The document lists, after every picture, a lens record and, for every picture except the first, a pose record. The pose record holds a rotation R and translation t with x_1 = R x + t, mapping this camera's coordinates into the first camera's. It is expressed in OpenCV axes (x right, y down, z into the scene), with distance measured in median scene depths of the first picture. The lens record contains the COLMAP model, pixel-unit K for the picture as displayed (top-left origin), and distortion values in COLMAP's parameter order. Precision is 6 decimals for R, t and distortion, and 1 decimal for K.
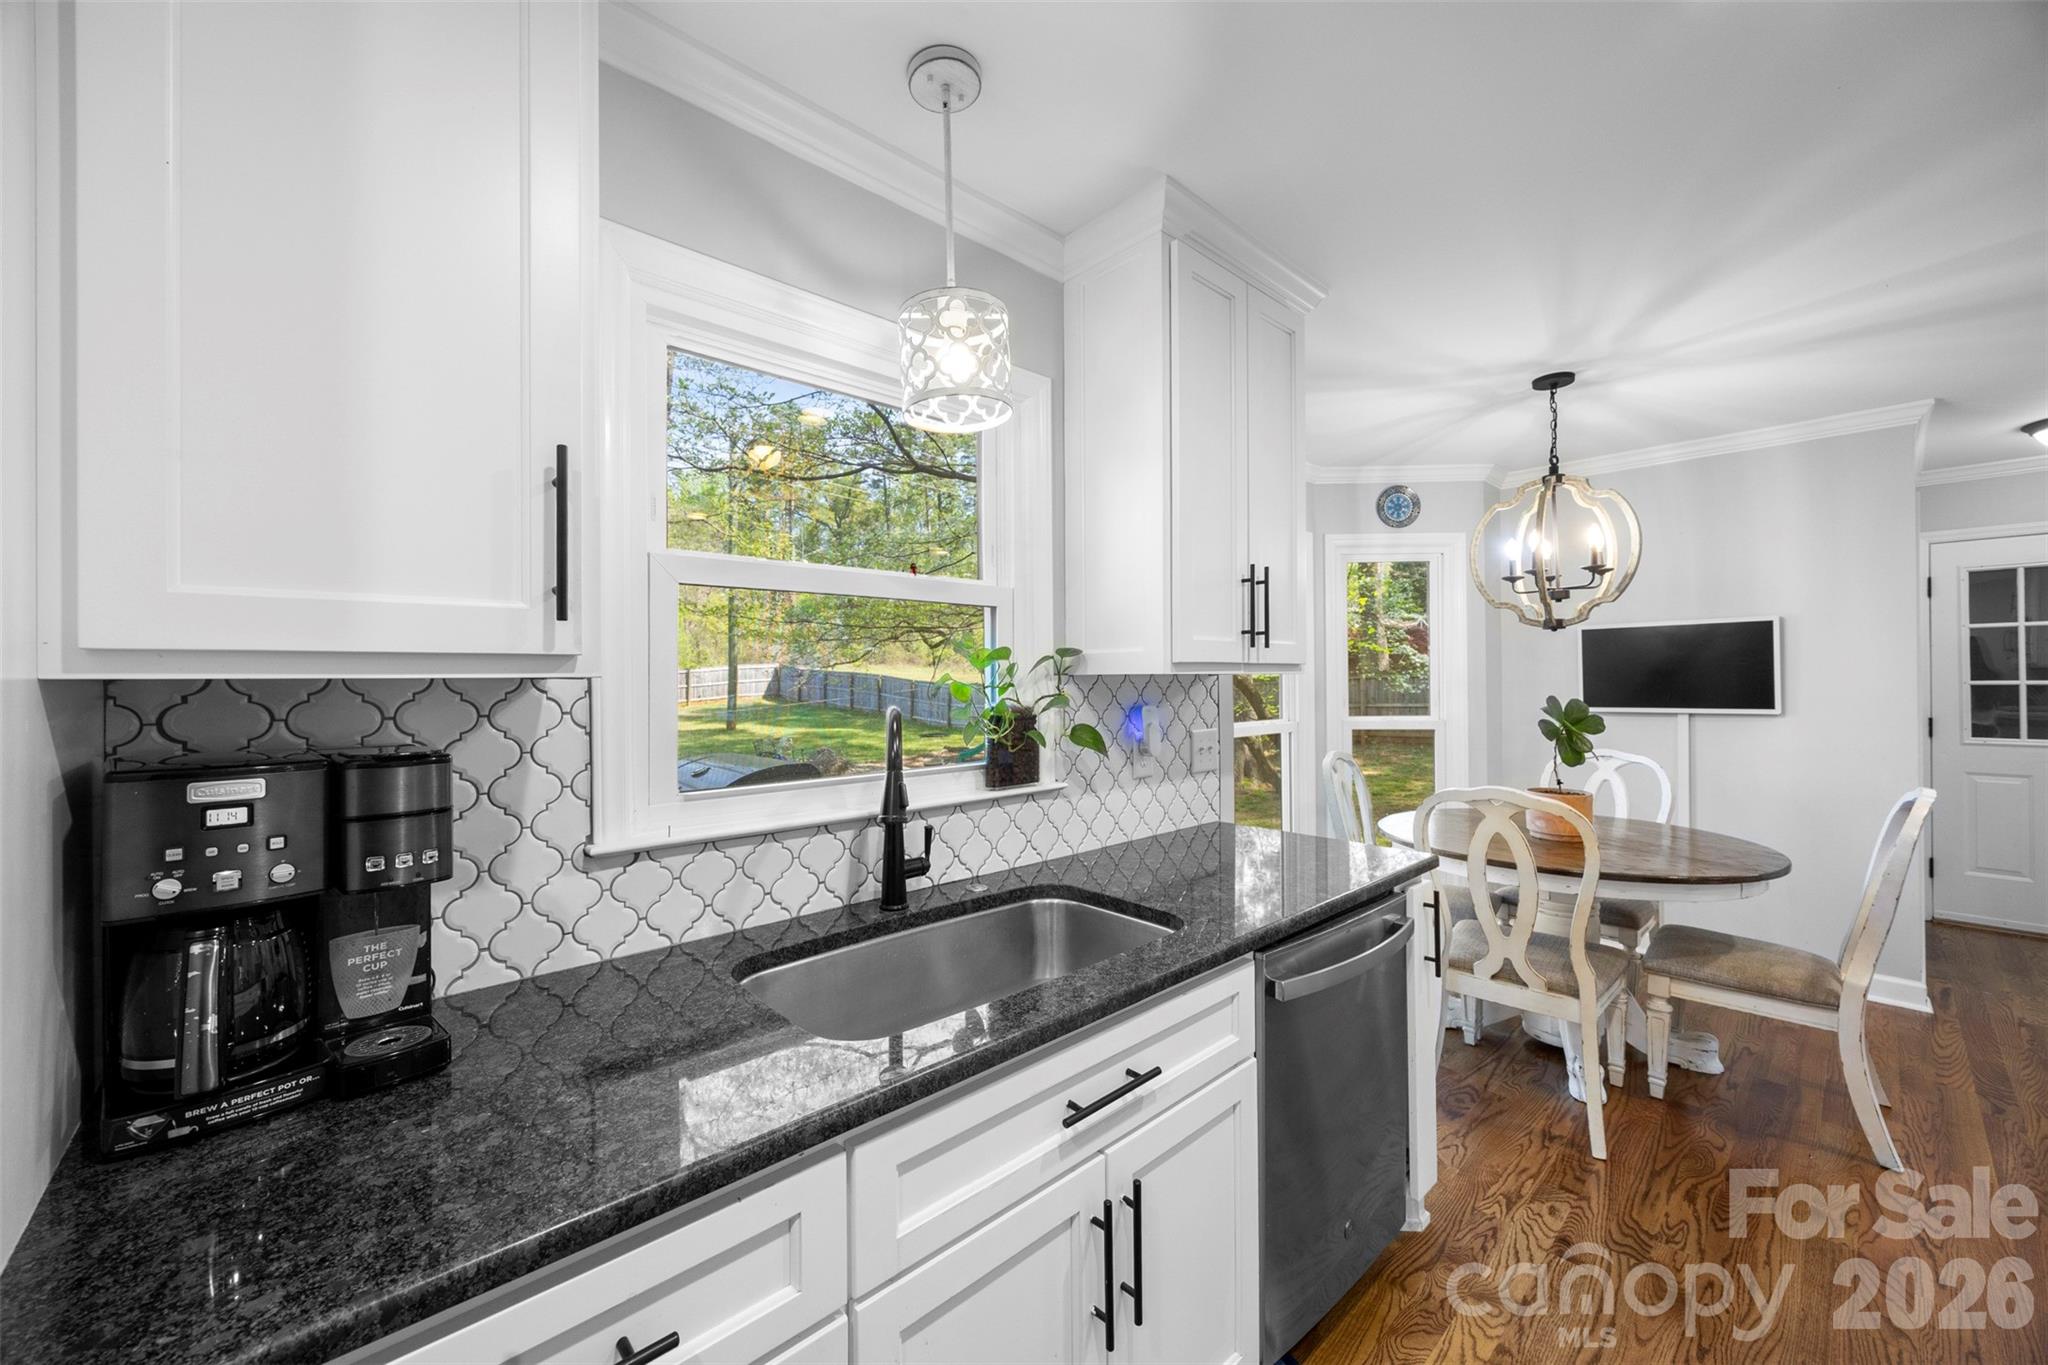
lens RADIAL K [[781.4, 0, 1023.0], [0, 781.4, 675.4], [0, 0, 1]] dist [0.000054, 0.000039]
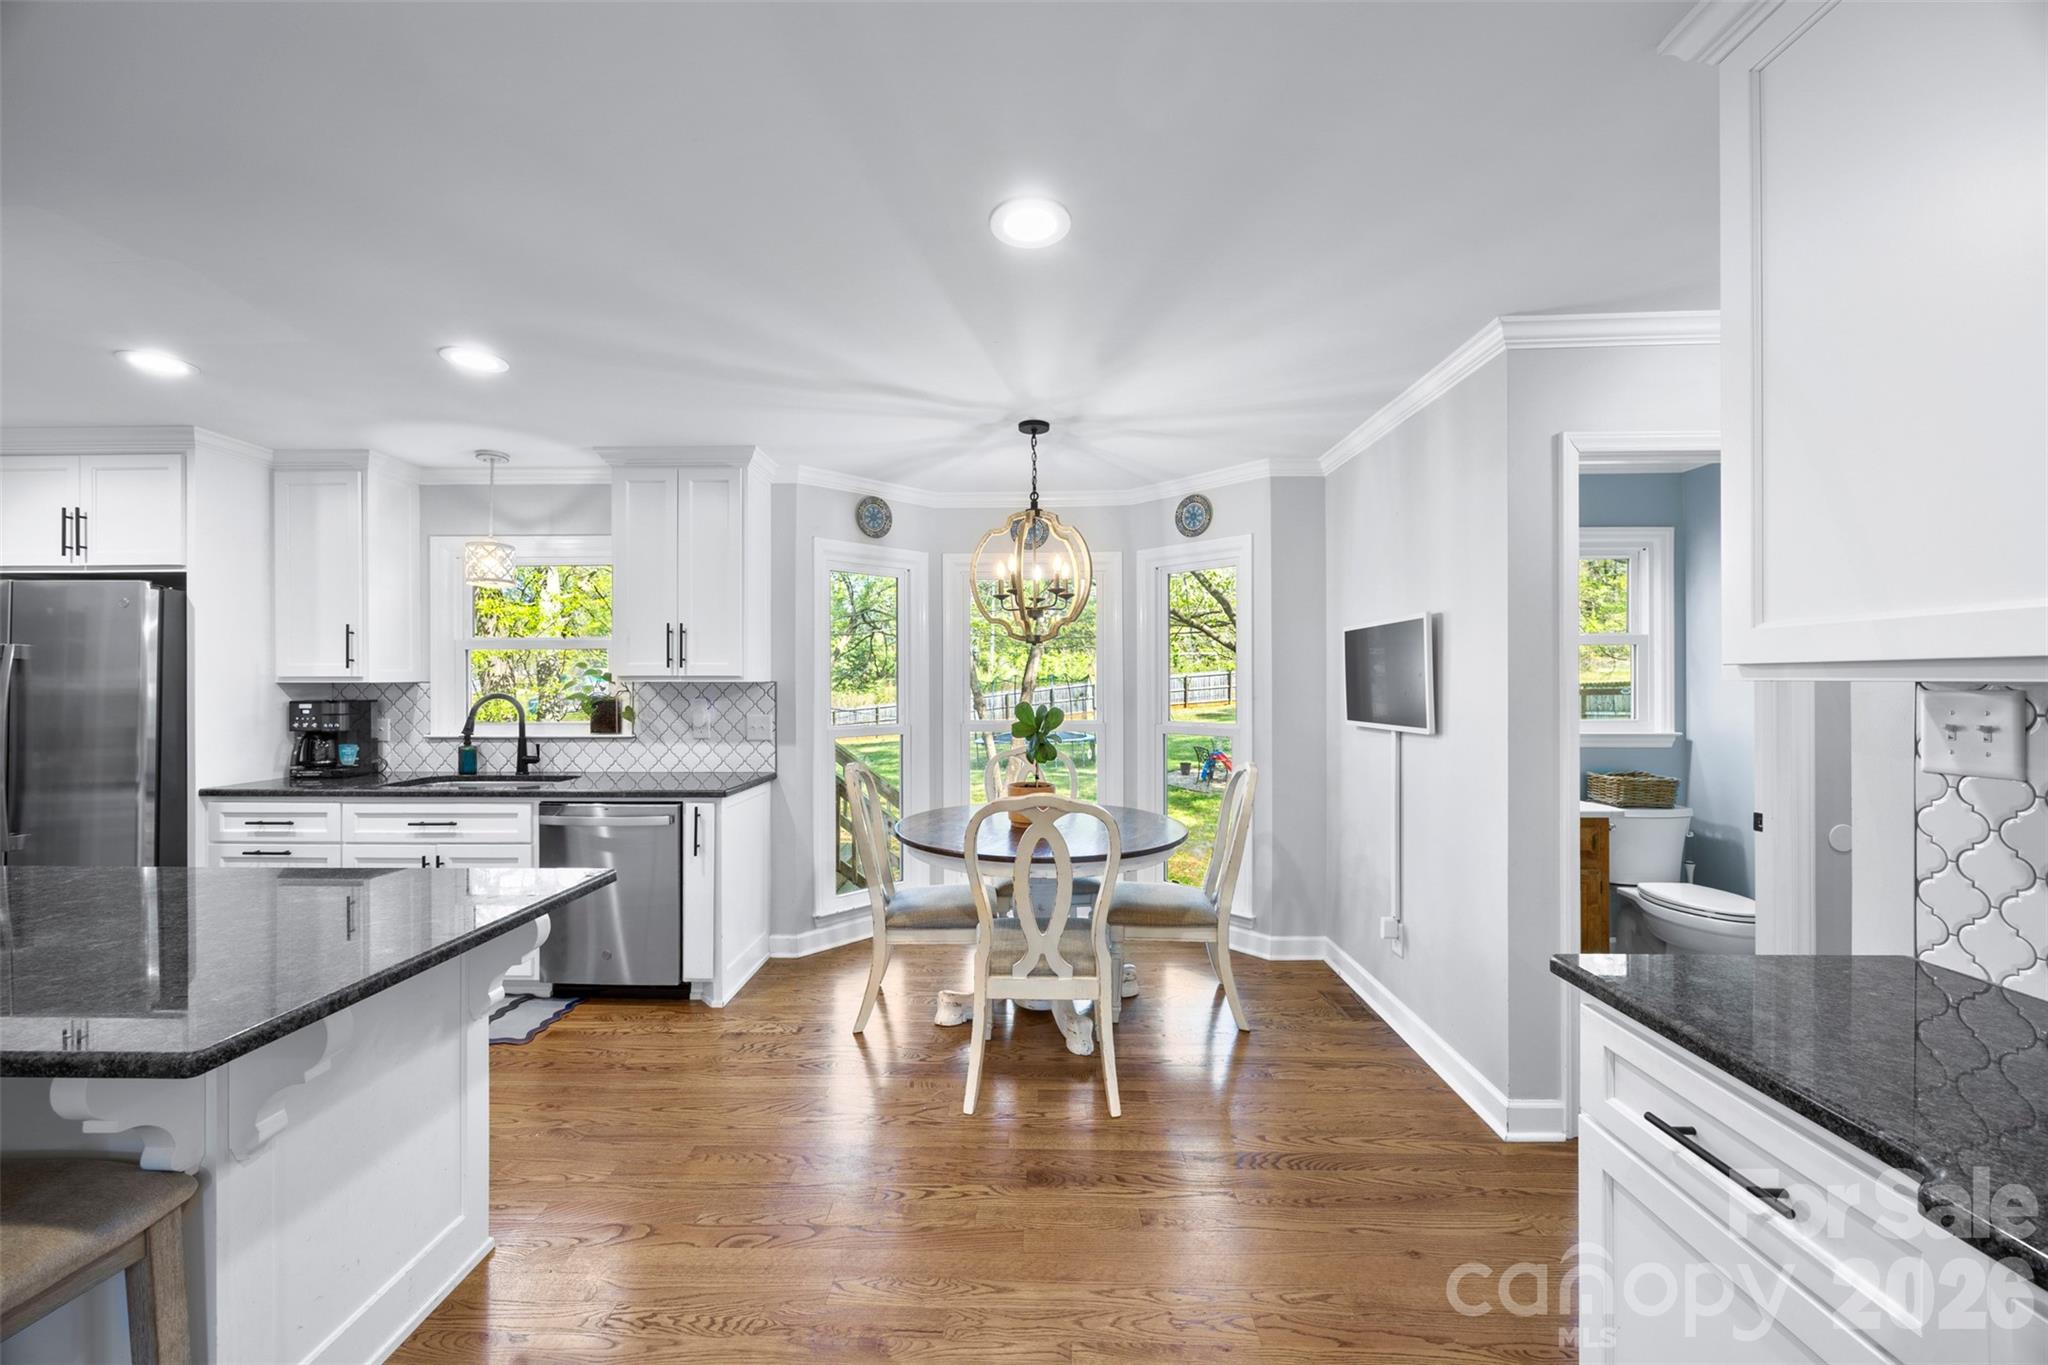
lens RADIAL K [[775.6, 0, 1016.5], [0, 775.6, 679.5], [0, 0, 1]] dist [-0.002662, 0.000058]
pose [[0.721589, 0.003034, -0.692315, 1.907595], [-0.000274, 0.999992, 0.004096, -0.013347], [0.692322, -0.002766, 0.721584, 0.209489]]
